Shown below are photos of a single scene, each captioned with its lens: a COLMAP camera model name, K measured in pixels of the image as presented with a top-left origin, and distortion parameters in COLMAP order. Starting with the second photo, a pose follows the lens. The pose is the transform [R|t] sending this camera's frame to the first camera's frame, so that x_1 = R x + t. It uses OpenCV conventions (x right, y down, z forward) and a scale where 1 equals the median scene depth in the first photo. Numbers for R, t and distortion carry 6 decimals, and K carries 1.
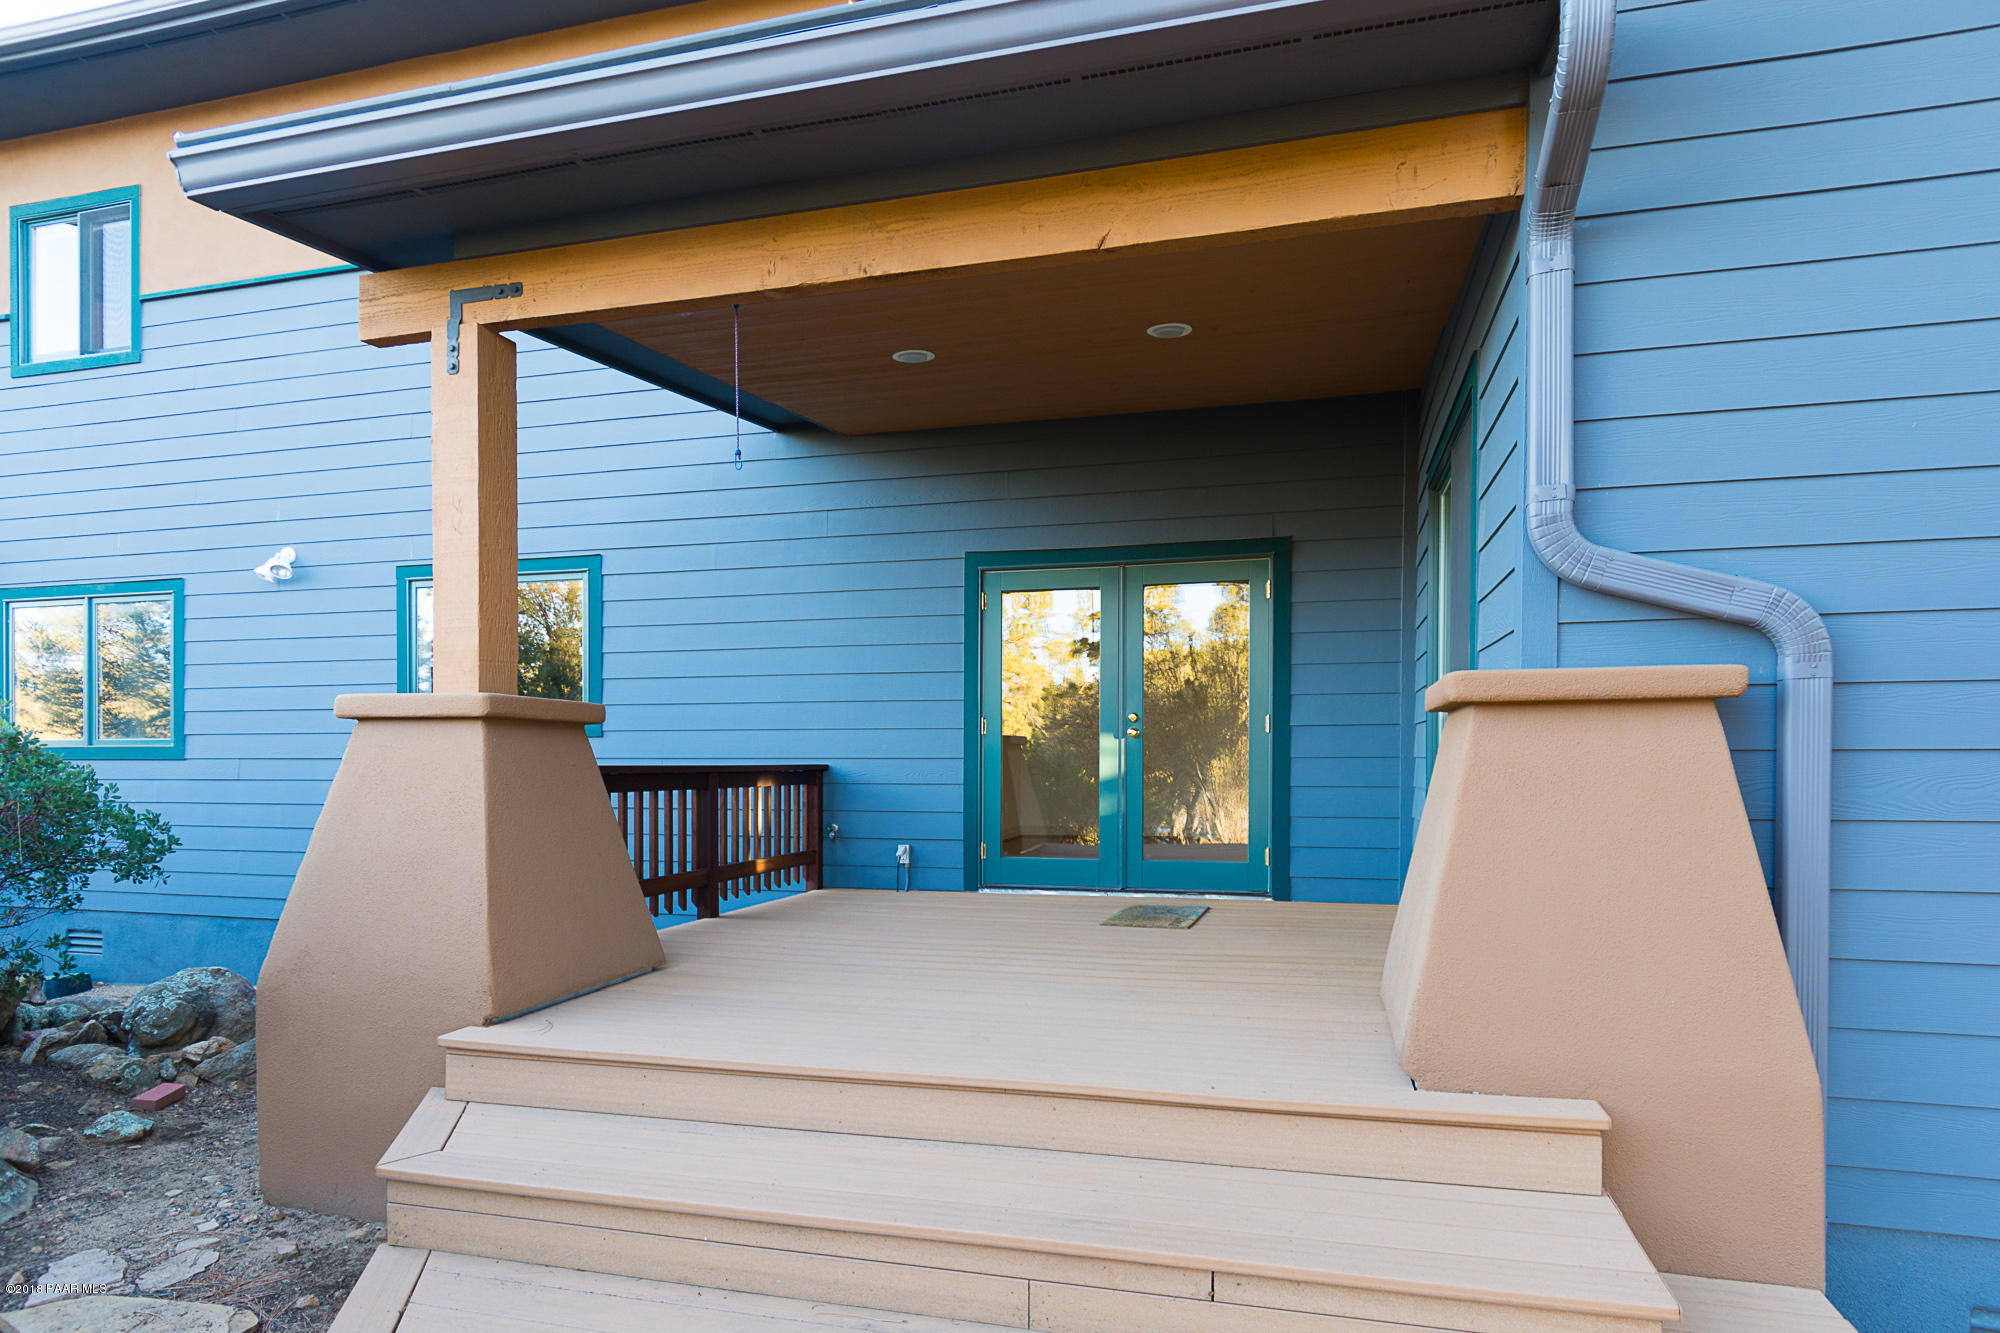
lens RADIAL K [[1057.3, 0, 1014.6], [0, 1057.3, 706.5], [0, 0, 1]] dist [0.000176, -0.000439]
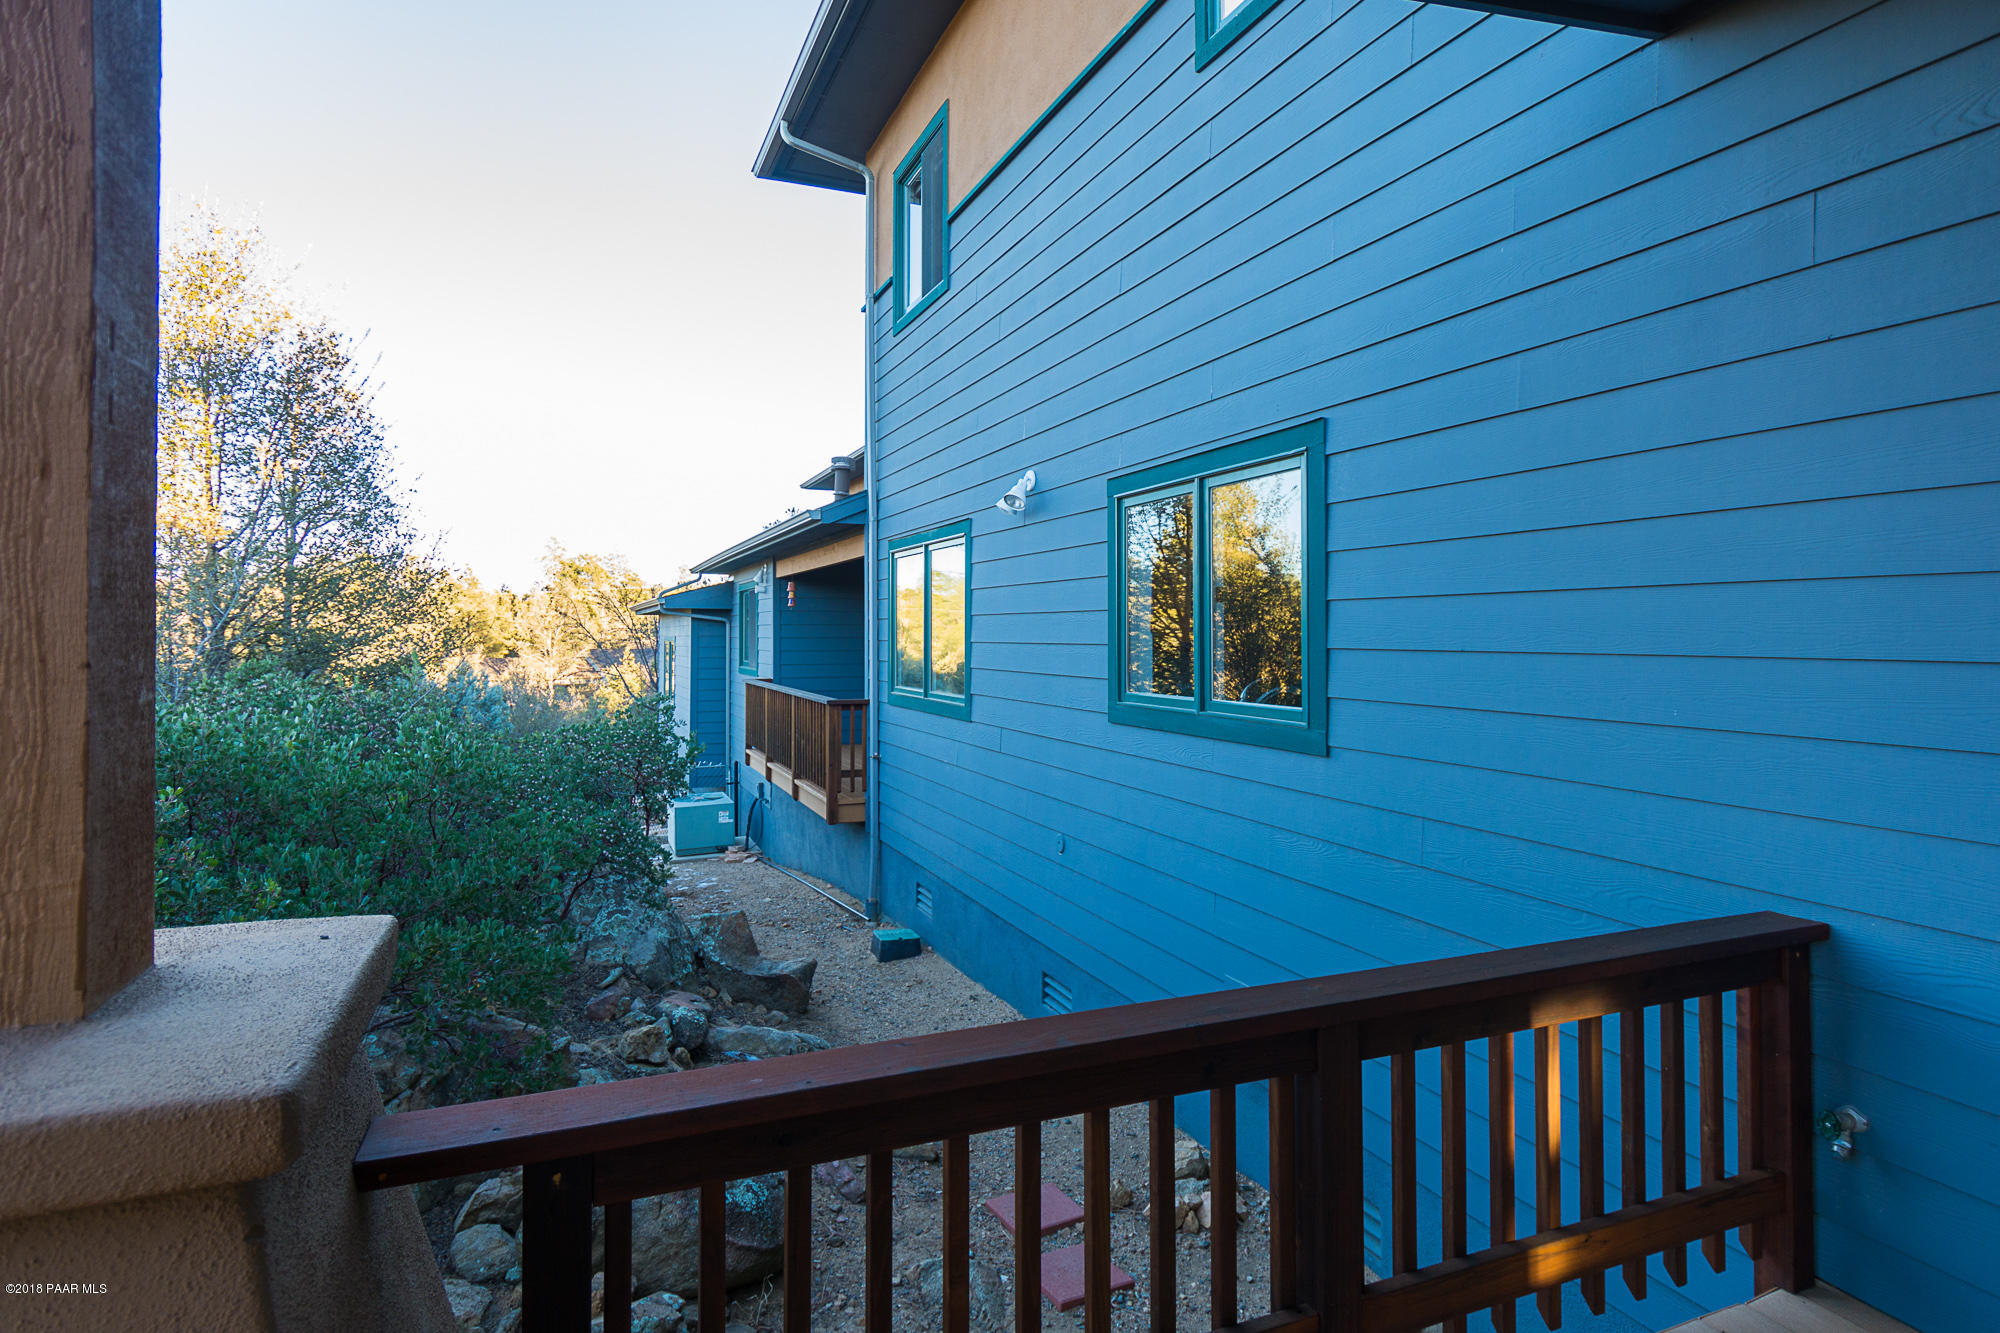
lens RADIAL K [[1077.0, 0, 1005.3], [0, 1077.0, 632.0], [0, 0, 1]] dist [0.000237, 0.000065]
pose [[0.626038, -0.003989, -0.779782, -0.070853], [0.034214, 0.999164, 0.022357, -0.057895], [0.779041, -0.040675, 0.625652, 0.580227]]
